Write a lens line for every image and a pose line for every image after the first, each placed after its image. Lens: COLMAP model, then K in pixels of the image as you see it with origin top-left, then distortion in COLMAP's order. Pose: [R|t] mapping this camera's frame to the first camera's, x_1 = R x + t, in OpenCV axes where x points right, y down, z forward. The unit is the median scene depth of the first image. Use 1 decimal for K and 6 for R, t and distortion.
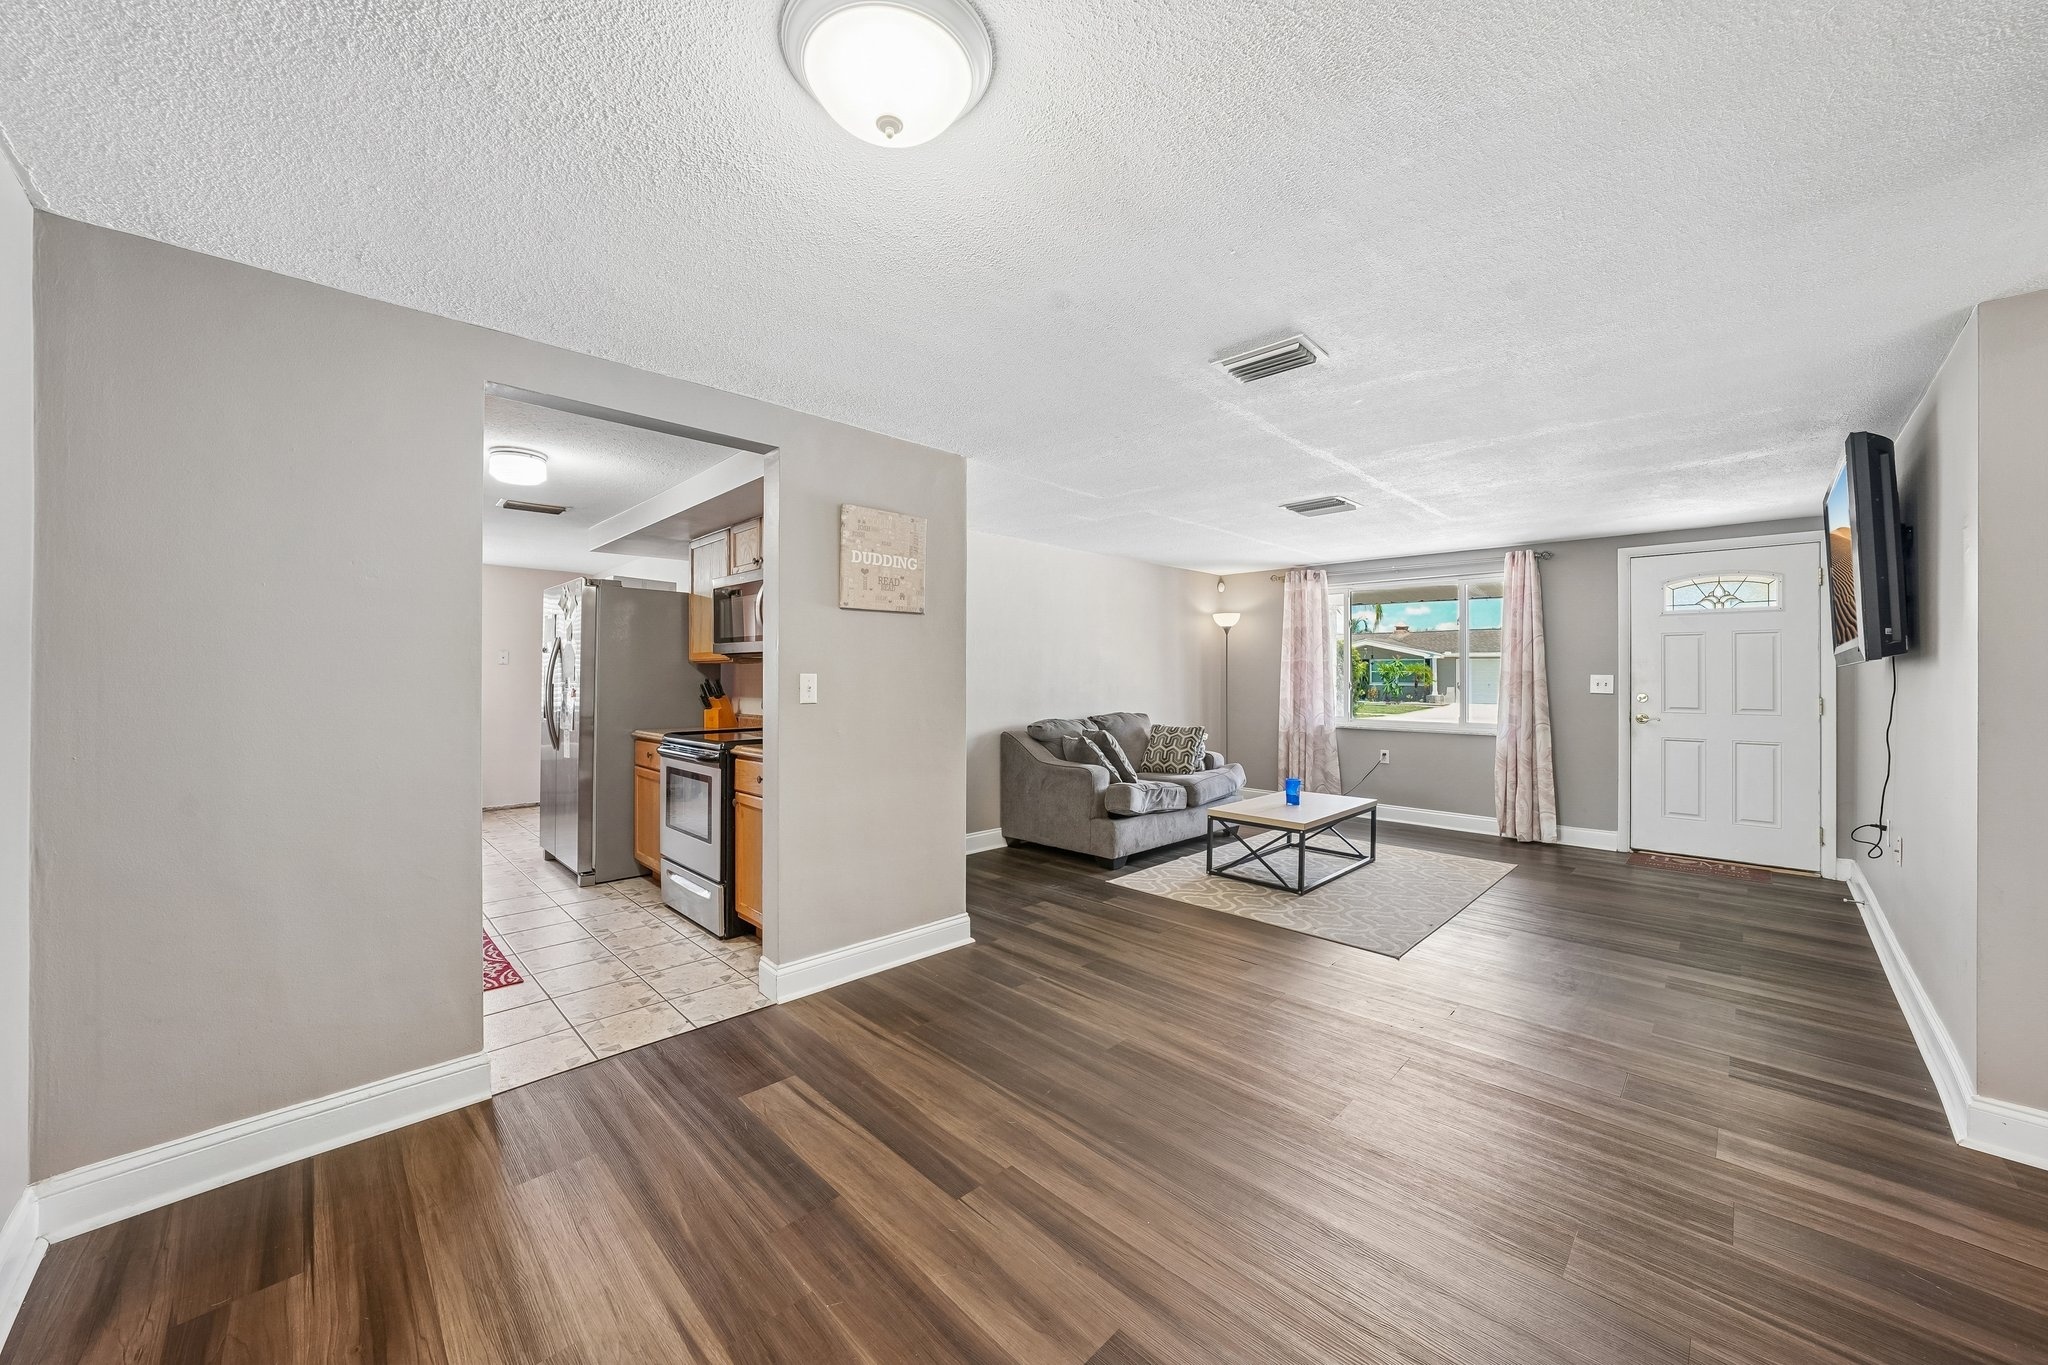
lens RADIAL K [[735.6, 0, 1011.7], [0, 735.6, 679.7], [0, 0, 1]] dist [-0.001139, -0.000035]
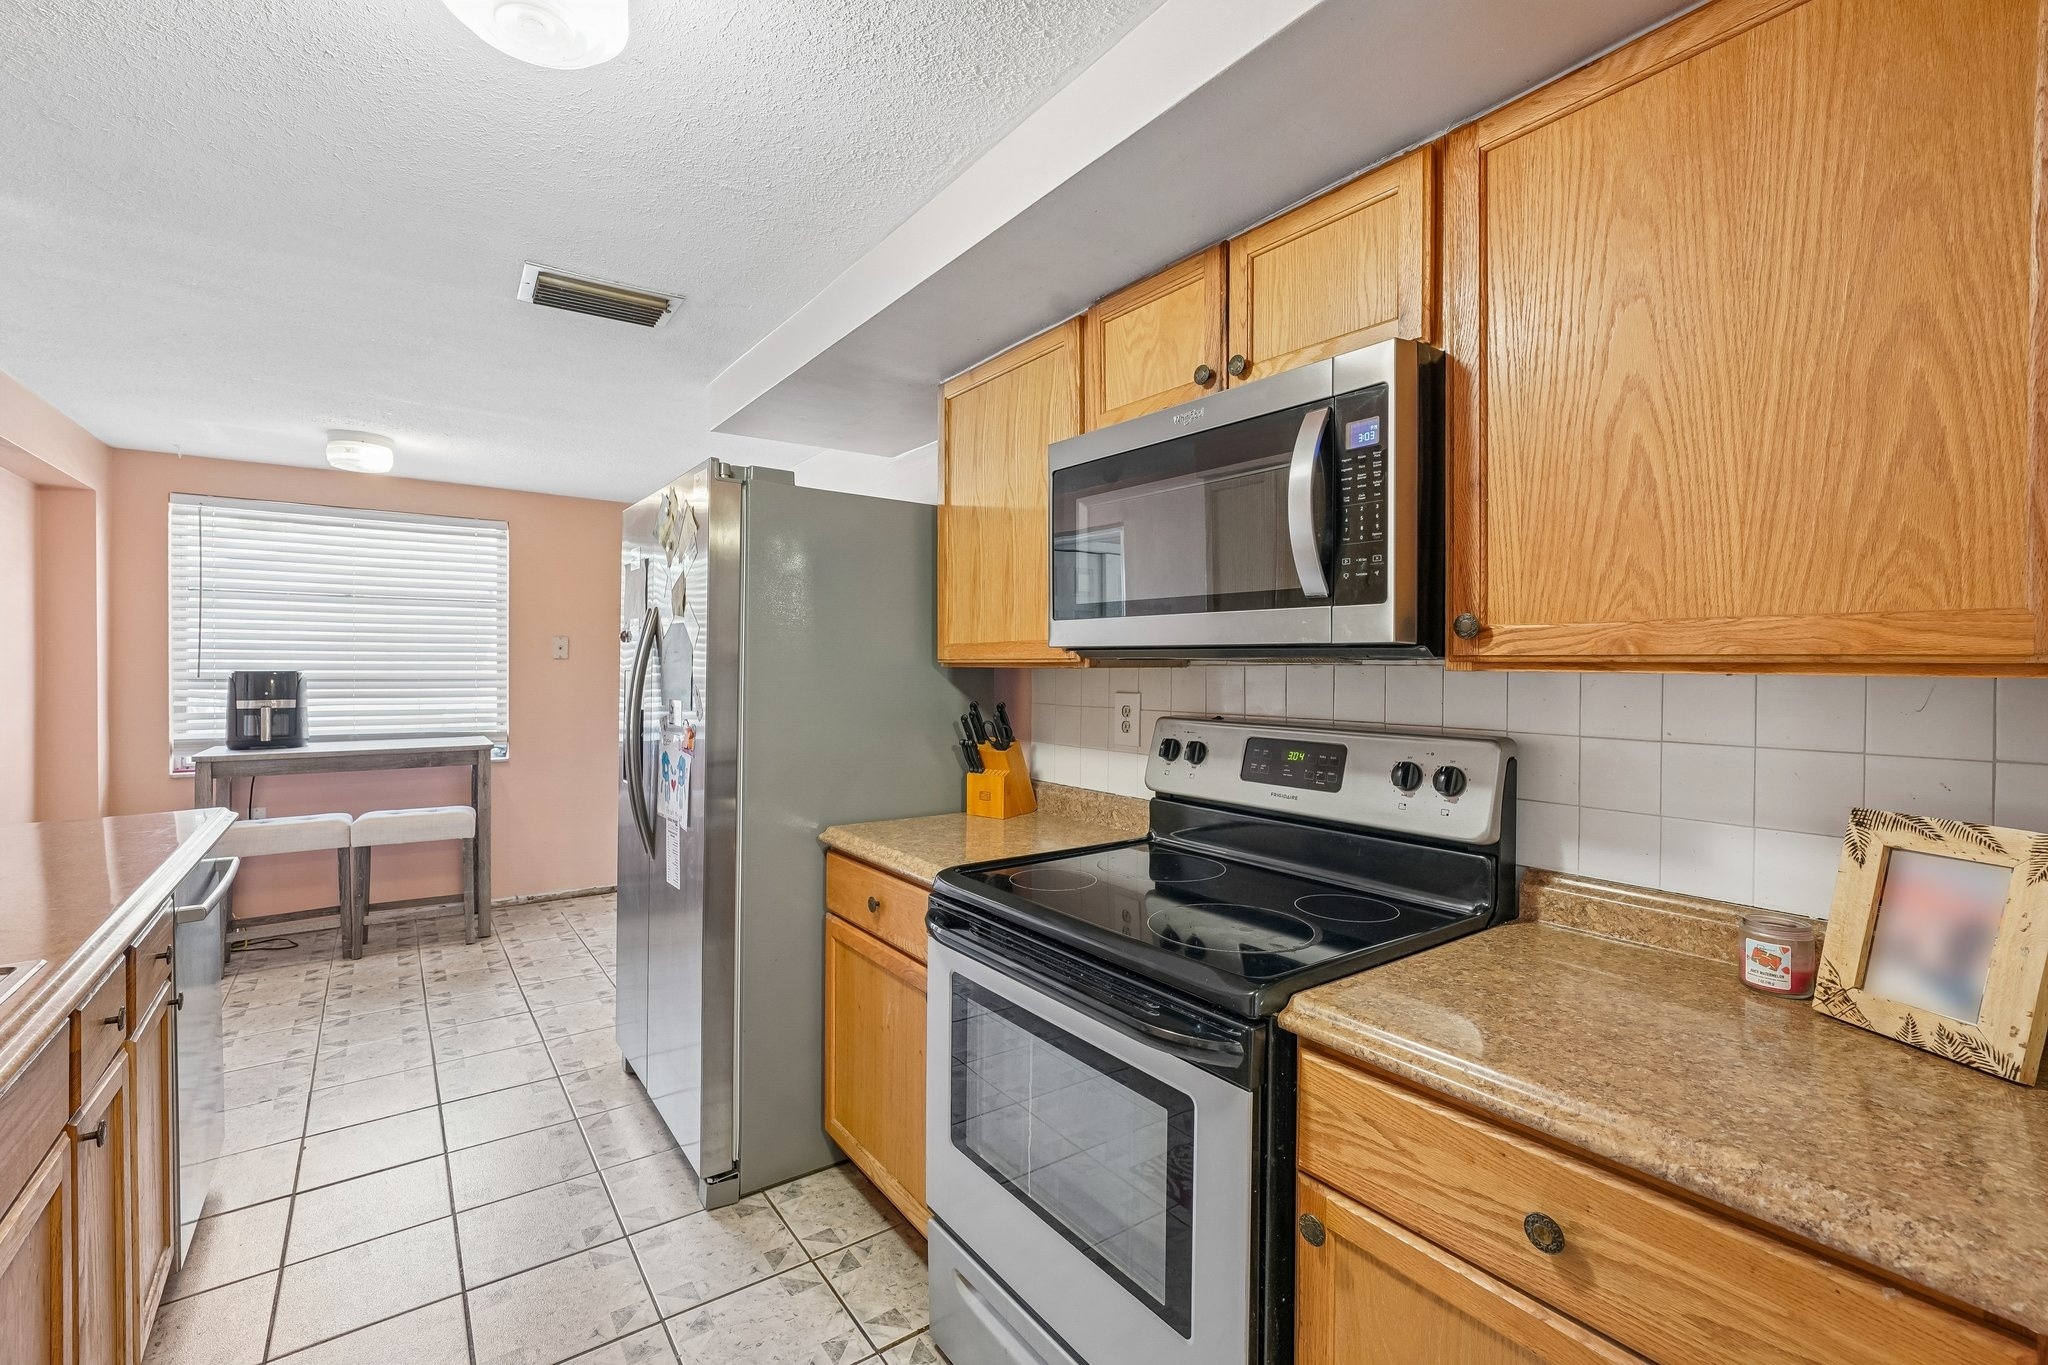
lens RADIAL K [[873.5, 0, 1021.0], [0, 873.5, 670.5], [0, 0, 1]] dist [0.001749, 0.000011]
pose [[0.990508, 0.003534, -0.137410, -0.322026], [-0.002459, 0.999965, 0.007997, -0.024891], [0.137434, -0.007583, 0.990482, 0.503539]]
